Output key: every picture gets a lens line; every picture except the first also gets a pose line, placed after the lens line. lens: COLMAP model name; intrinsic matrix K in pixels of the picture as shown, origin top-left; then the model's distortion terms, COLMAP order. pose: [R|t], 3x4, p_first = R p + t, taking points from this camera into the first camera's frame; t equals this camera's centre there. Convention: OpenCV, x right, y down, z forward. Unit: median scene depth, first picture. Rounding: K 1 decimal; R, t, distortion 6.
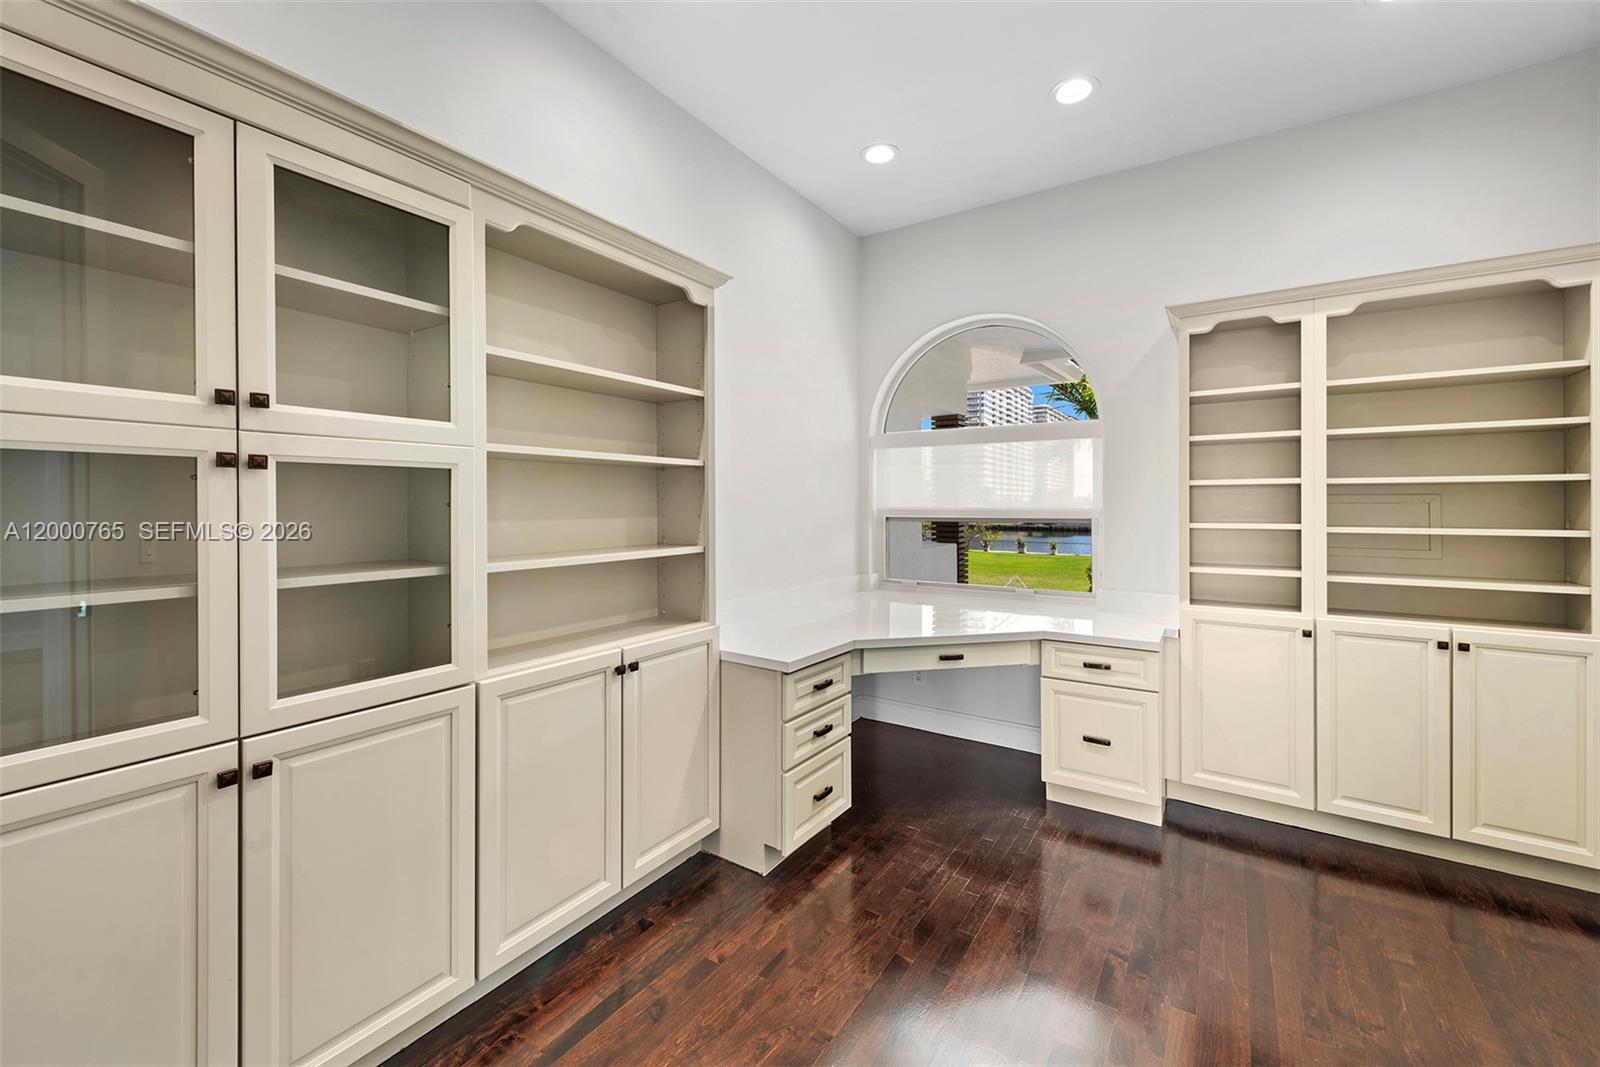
lens RADIAL K [[634.8, 0, 838.7], [0, 634.8, 509.0], [0, 0, 1]] dist [0.002999, -0.000512]
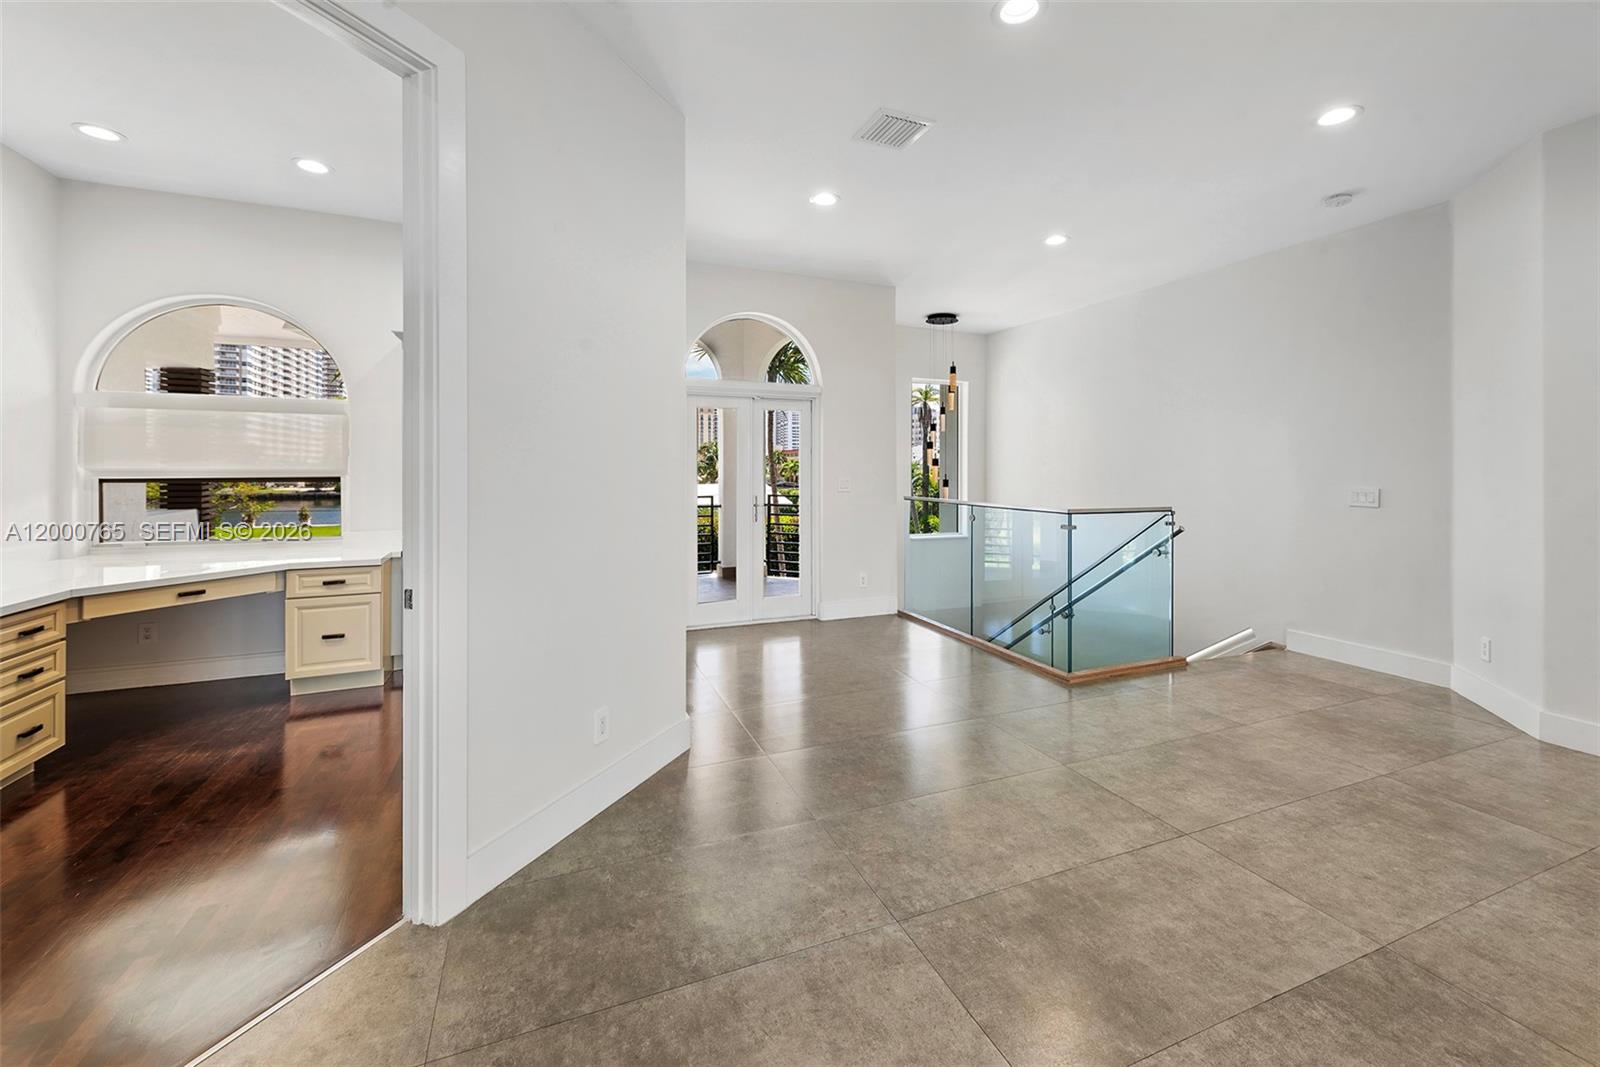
lens RADIAL K [[634.8, 0, 798.4], [0, 634.8, 466.3], [0, 0, 1]] dist [0.002999, -0.000512]
pose [[0.590178, 0.005292, 0.807256, -0.119000], [0.003087, 0.999956, -0.008812, 0.006227], [-0.807267, 0.007692, 0.590136, -0.643925]]
